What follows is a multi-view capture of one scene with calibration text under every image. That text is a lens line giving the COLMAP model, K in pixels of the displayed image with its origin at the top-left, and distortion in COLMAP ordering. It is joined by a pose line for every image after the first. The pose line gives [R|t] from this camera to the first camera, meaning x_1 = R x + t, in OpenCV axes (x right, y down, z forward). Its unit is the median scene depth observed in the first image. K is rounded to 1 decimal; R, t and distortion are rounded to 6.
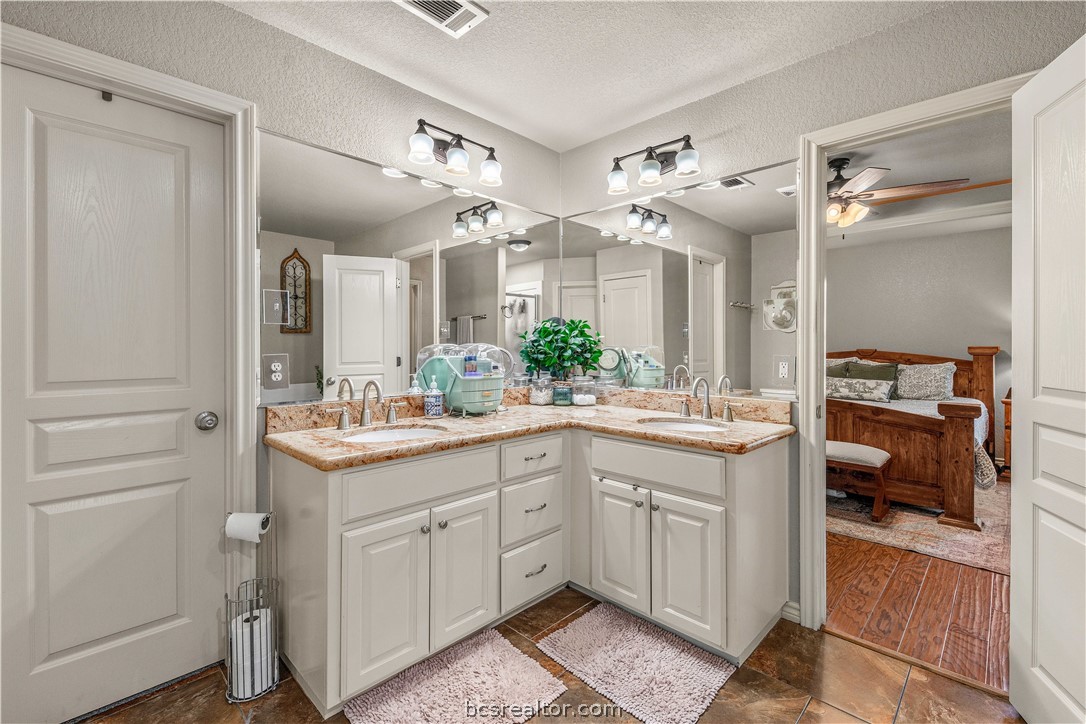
lens RADIAL K [[464.9, 0, 537.3], [0, 464.9, 346.7], [0, 0, 1]] dist [0.020592, -0.010320]
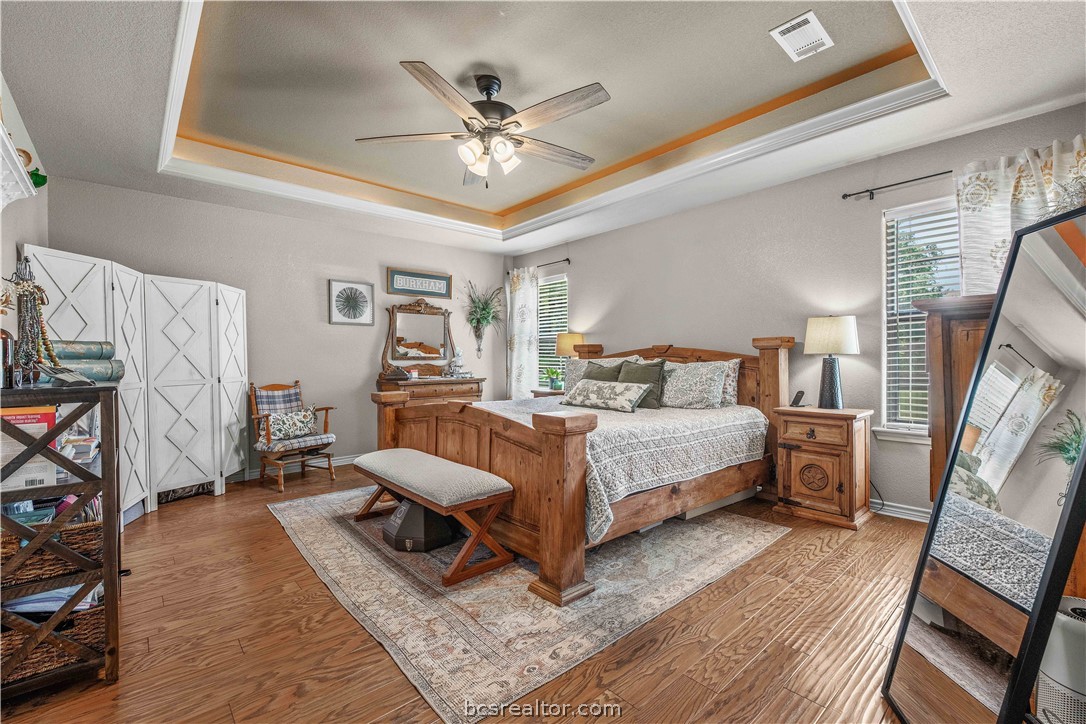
lens RADIAL K [[464.9, 0, 538.4], [0, 464.9, 361.5], [0, 0, 1]] dist [0.020592, -0.010320]
pose [[0.997558, -0.011532, -0.068890, 0.639734], [0.012019, 0.999906, 0.006660, 0.029122], [0.068806, -0.007472, 0.997602, 0.230332]]
